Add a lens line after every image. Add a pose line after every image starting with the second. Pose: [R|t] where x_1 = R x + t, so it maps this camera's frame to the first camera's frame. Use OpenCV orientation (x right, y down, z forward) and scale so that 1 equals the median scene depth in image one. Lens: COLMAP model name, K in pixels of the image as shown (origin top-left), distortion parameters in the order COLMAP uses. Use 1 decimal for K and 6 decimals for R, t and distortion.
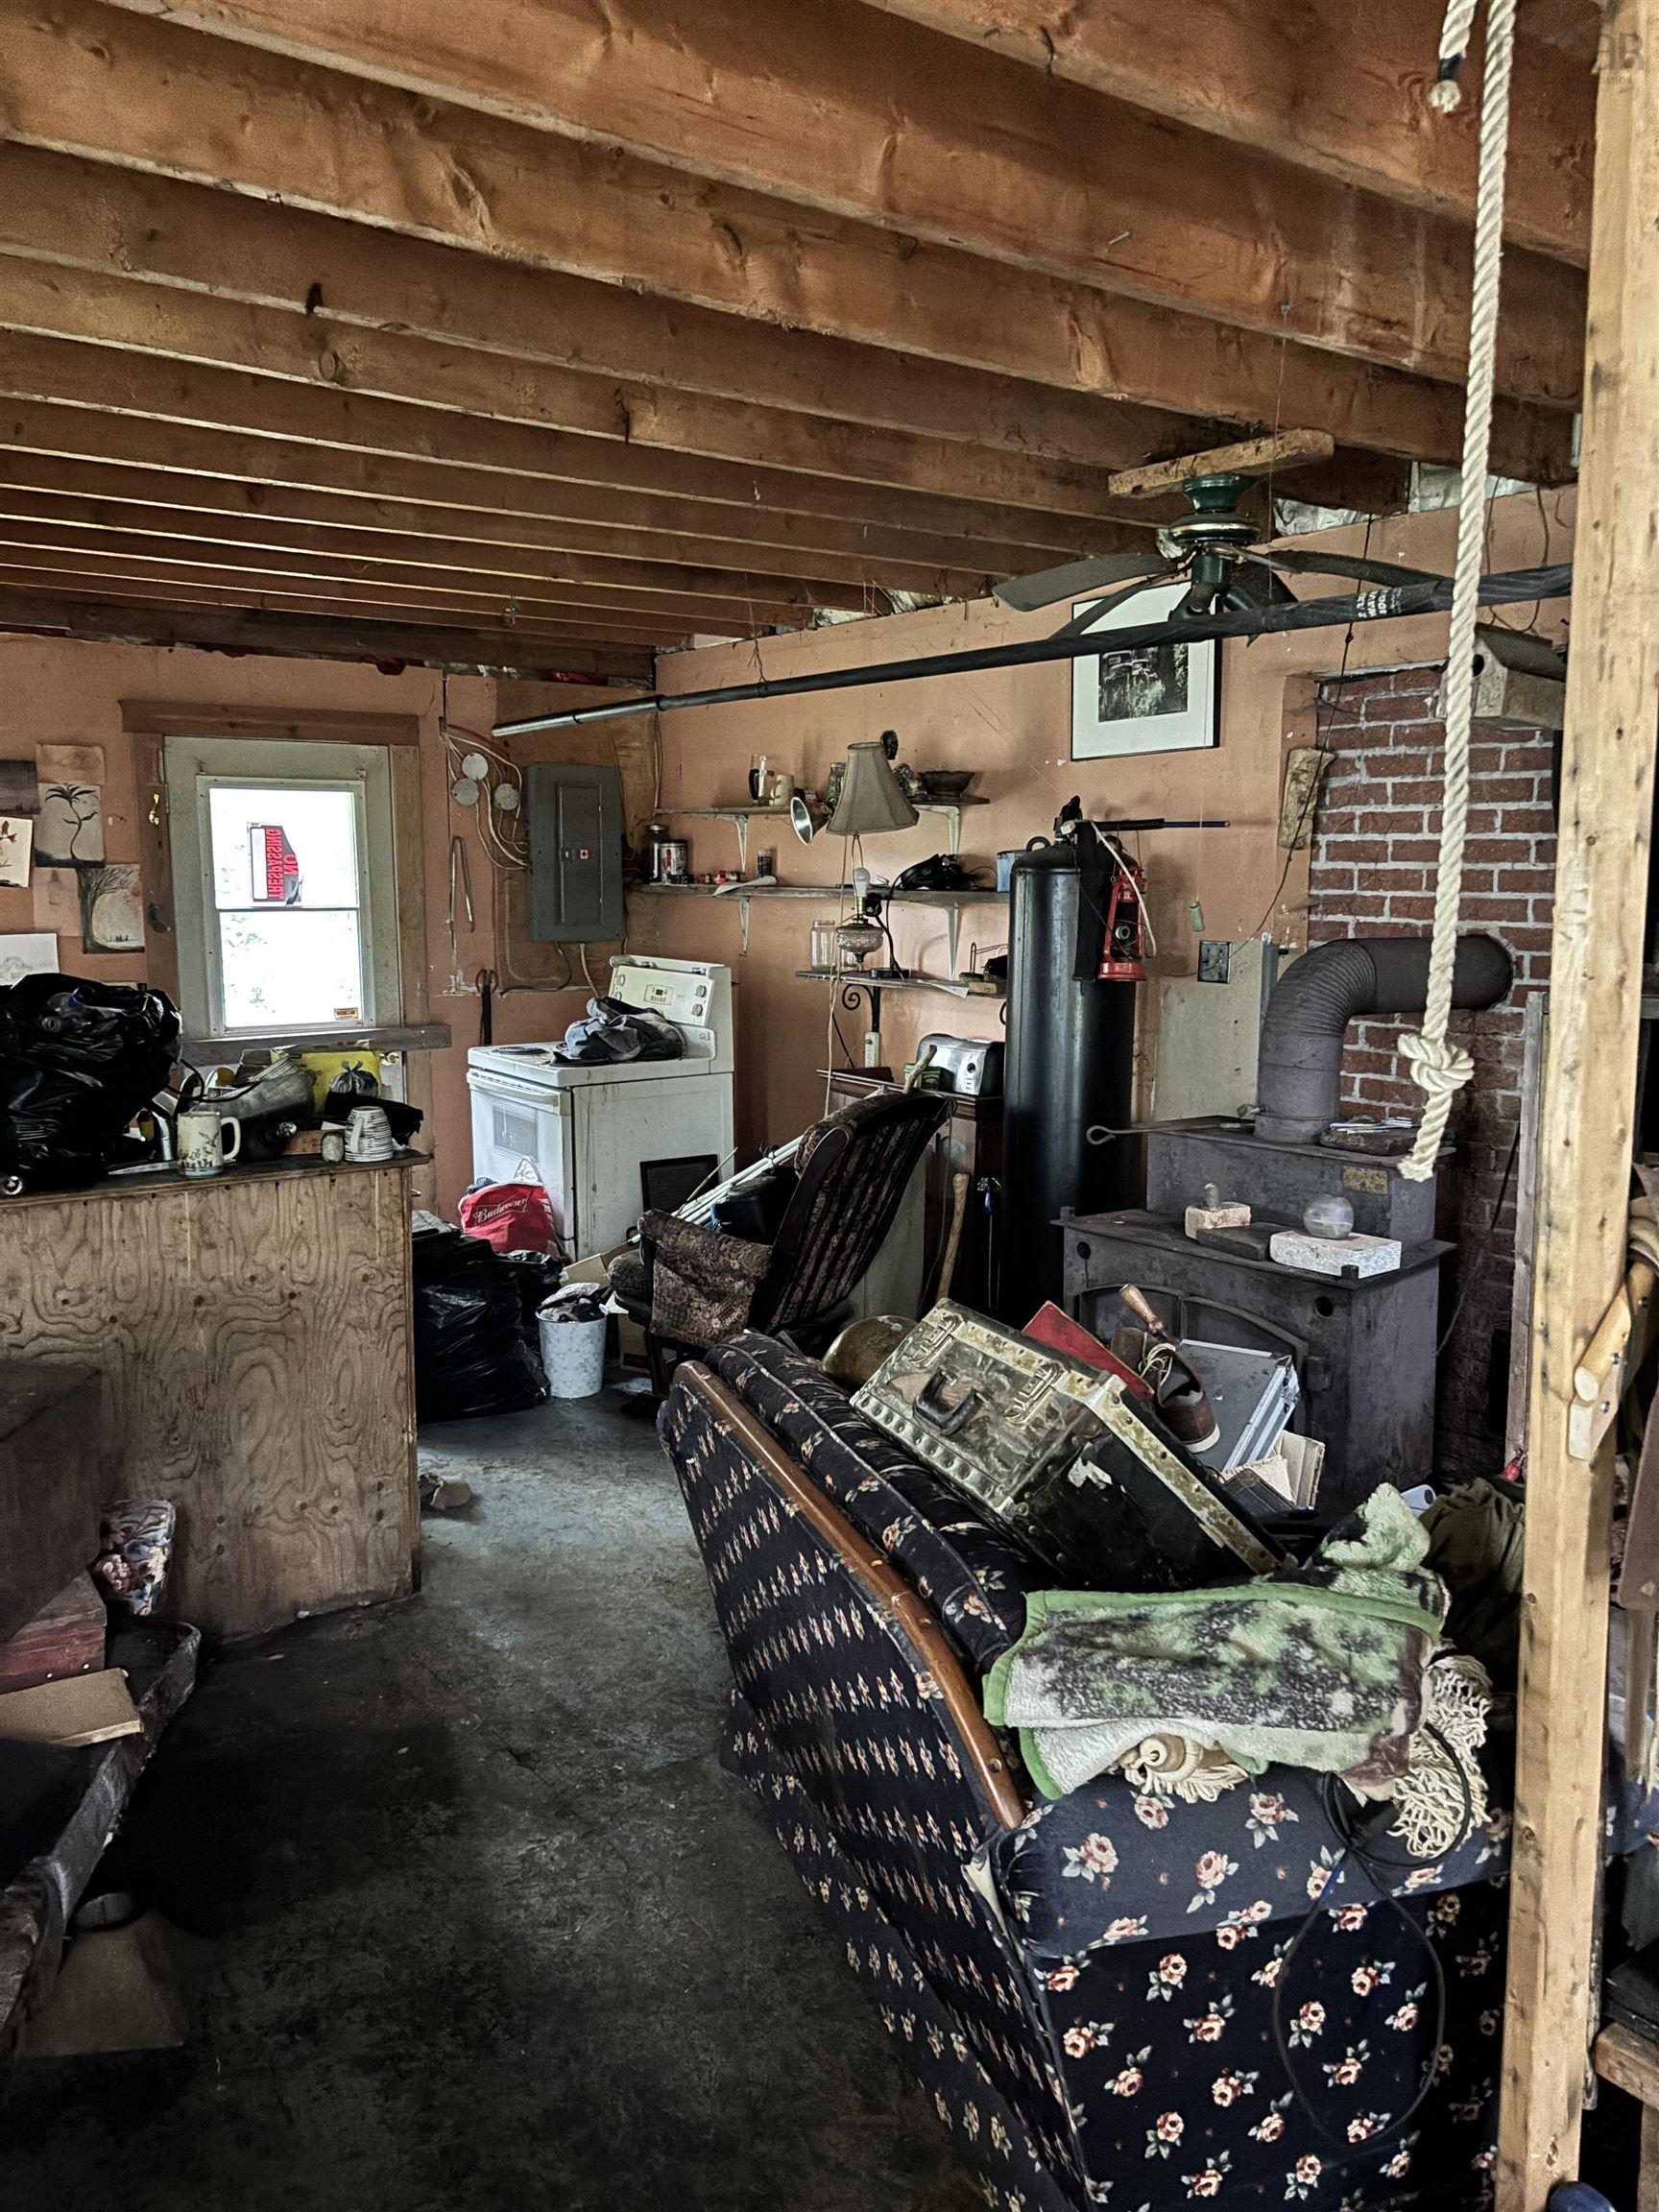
lens RADIAL K [[1681.9, 0, 821.7], [0, 1681.9, 1100.8], [0, 0, 1]] dist [0.041463, -0.053157]
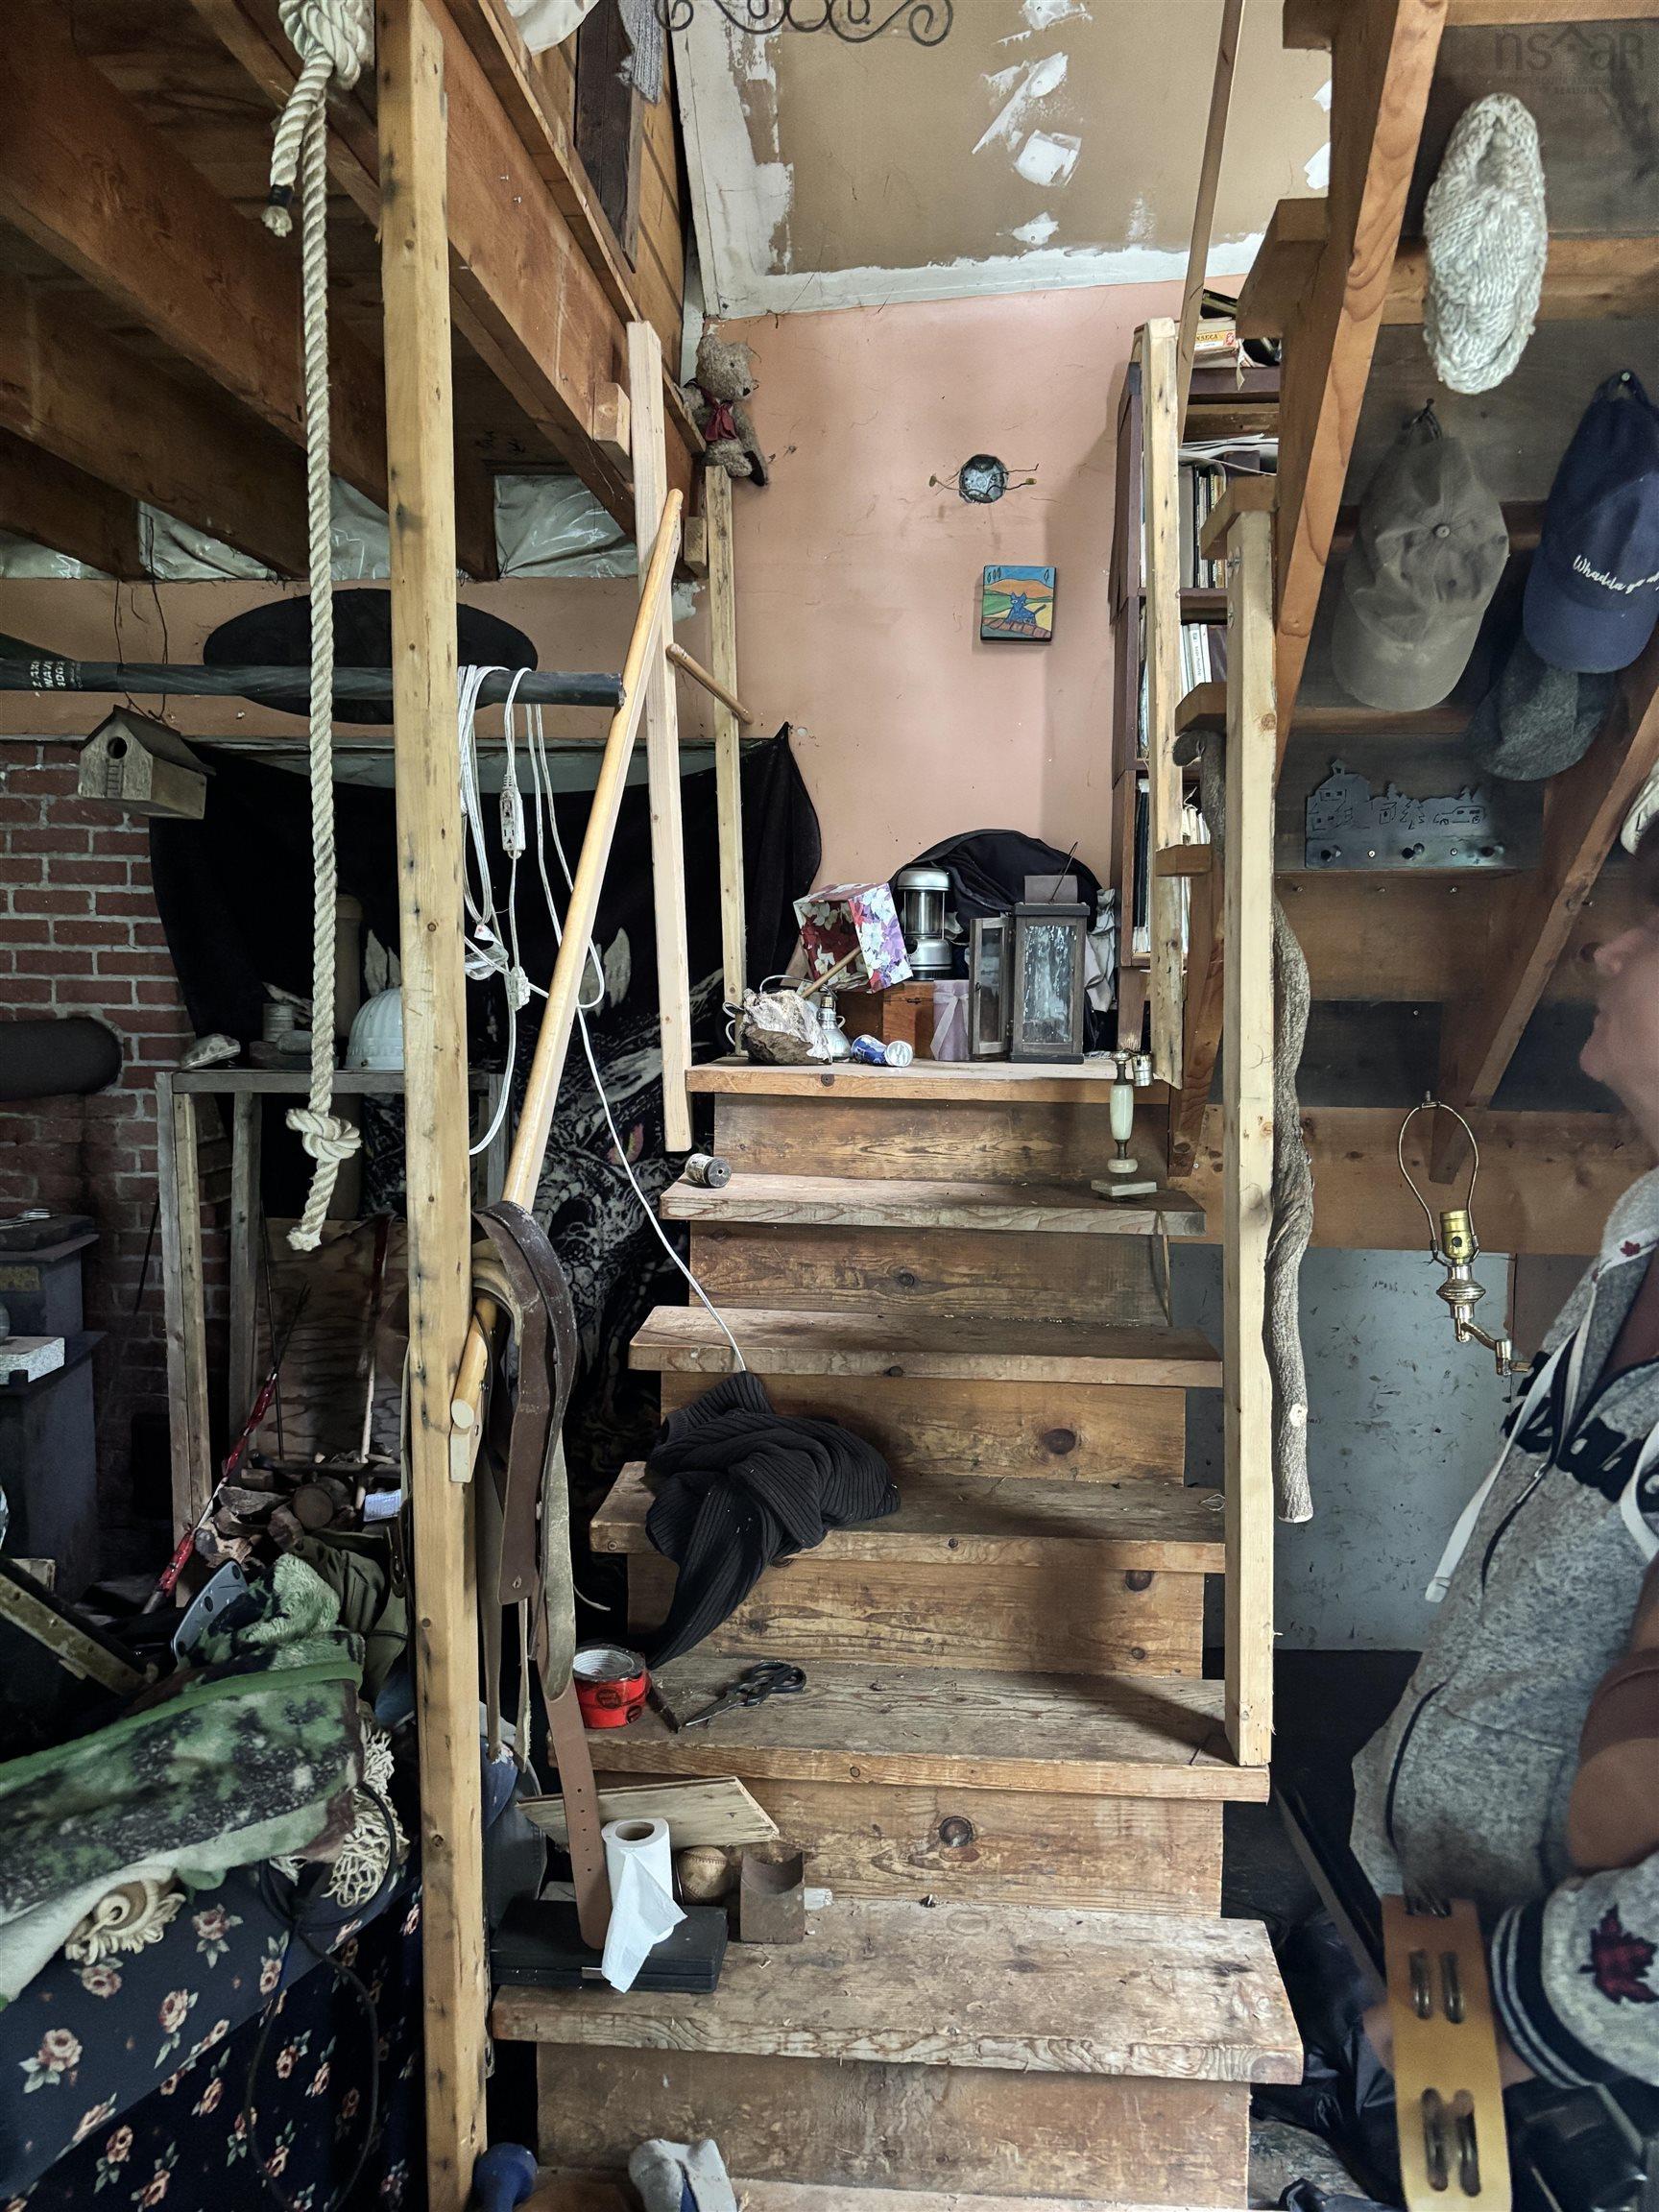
lens RADIAL K [[1681.9, 0, 852.4], [0, 1681.9, 1112.1], [0, 0, 1]] dist [0.041463, -0.053157]
pose [[0.624743, -0.053804, 0.778975, -0.193138], [0.087558, 0.996158, -0.001418, -0.004838], [-0.775906, 0.069091, 0.627054, 0.072030]]
